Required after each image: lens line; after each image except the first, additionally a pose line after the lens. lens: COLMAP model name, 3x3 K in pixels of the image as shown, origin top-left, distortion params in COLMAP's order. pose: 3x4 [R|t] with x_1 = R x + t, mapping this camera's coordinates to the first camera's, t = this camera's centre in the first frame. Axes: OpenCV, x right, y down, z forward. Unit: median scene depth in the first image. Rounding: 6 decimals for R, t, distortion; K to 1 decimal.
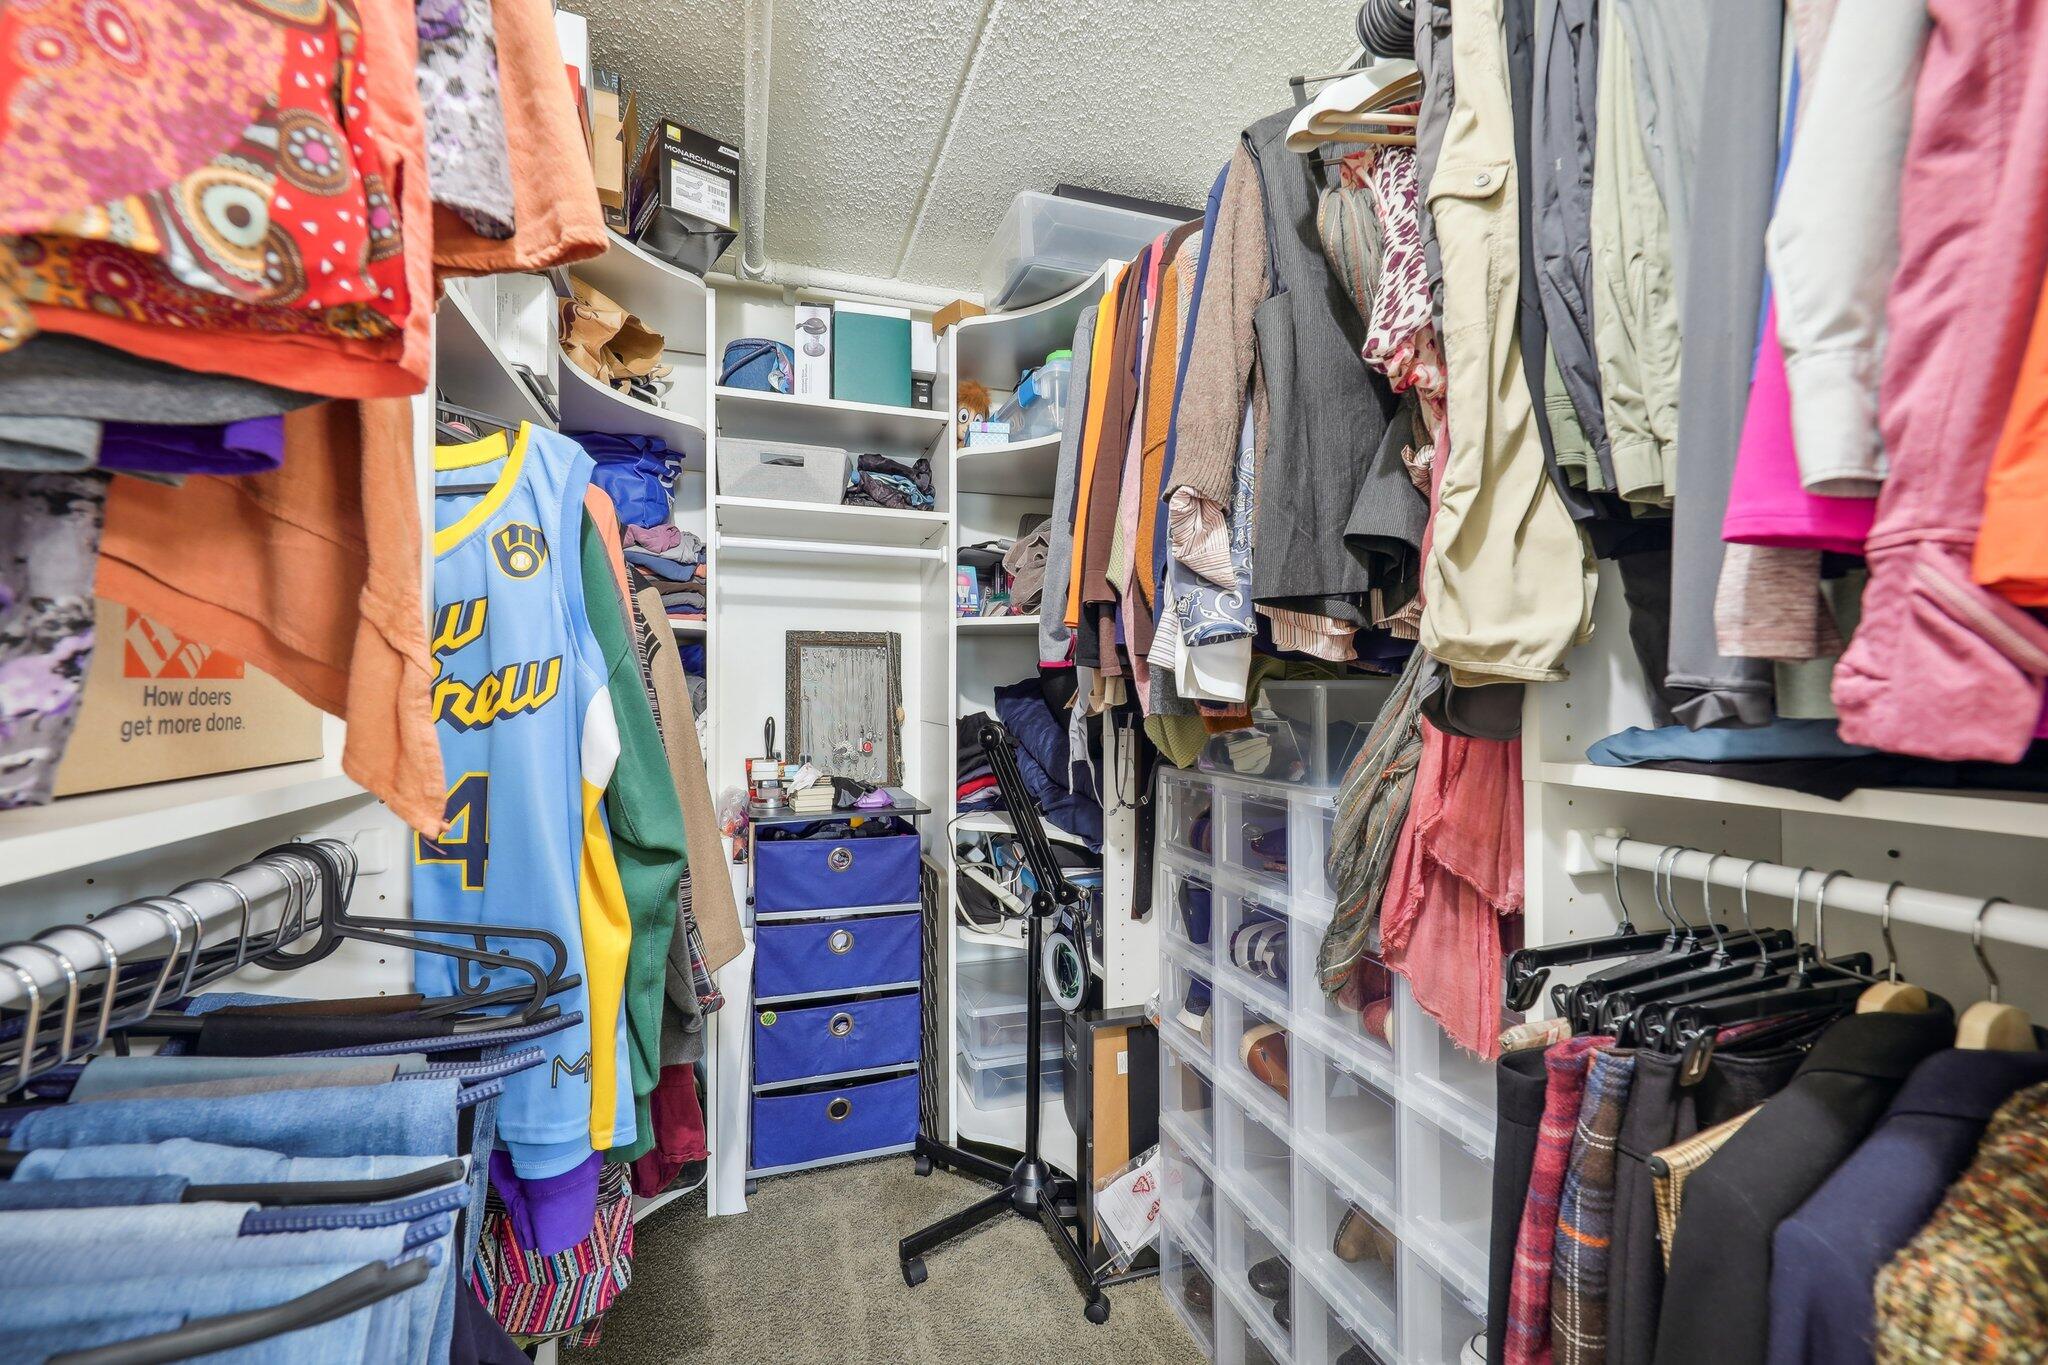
lens RADIAL K [[832.4, 0, 1027.9], [0, 832.4, 698.7], [0, 0, 1]] dist [0.002127, -0.000232]
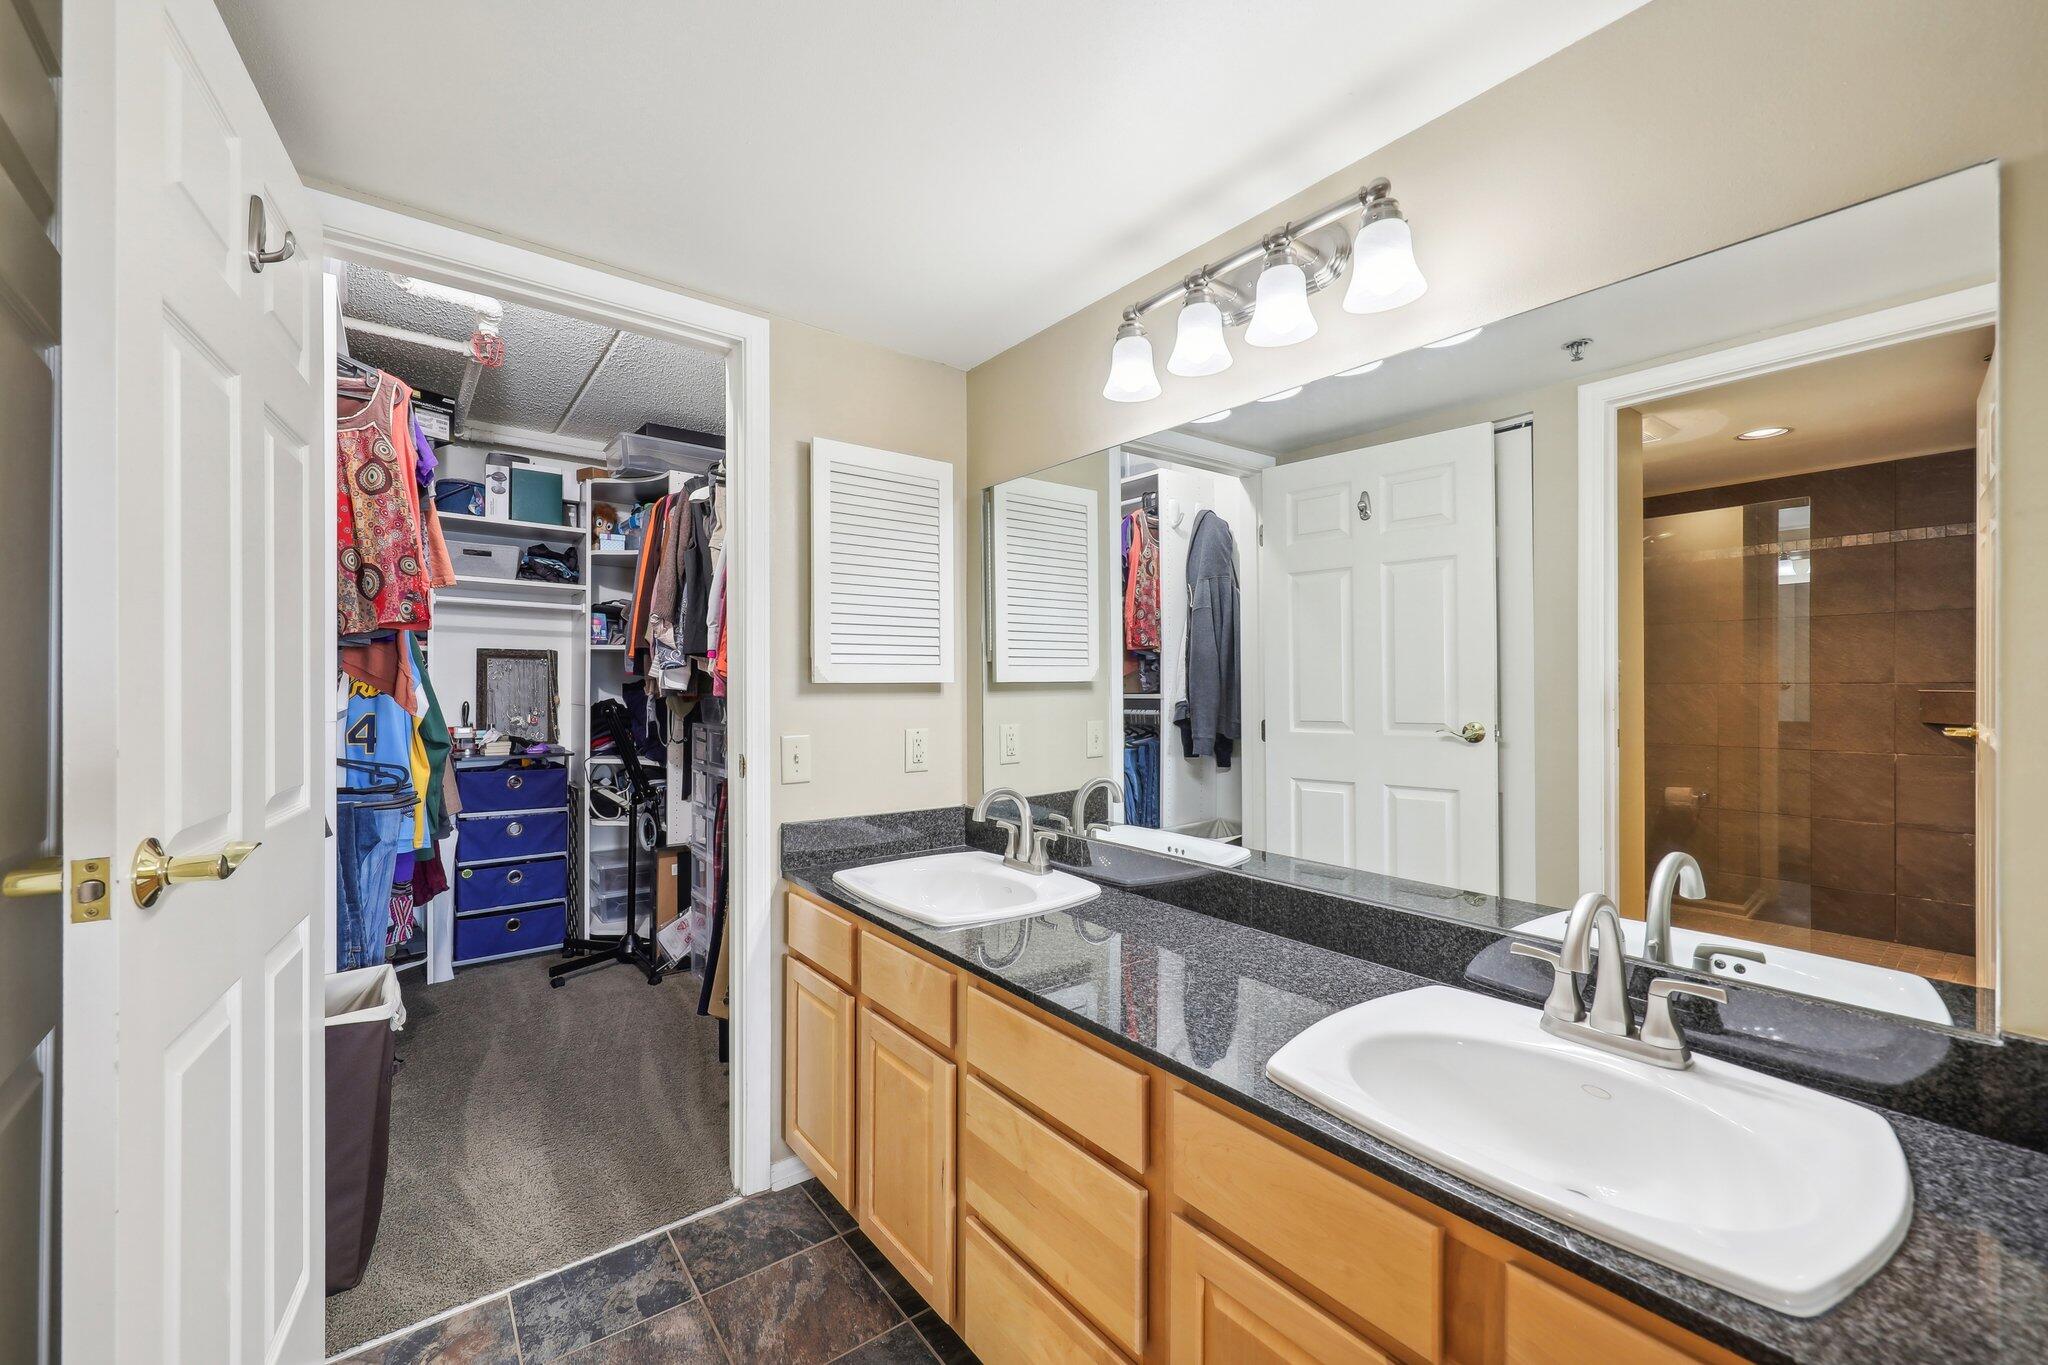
lens RADIAL K [[814.2, 0, 1019.7], [0, 814.2, 689.3], [0, 0, 1]] dist [0.001699, -0.000209]
pose [[0.944709, 0.002020, 0.327902, 0.211160], [0.000323, 0.999975, -0.007089, 0.010350], [-0.327908, 0.006803, 0.944685, -0.947463]]
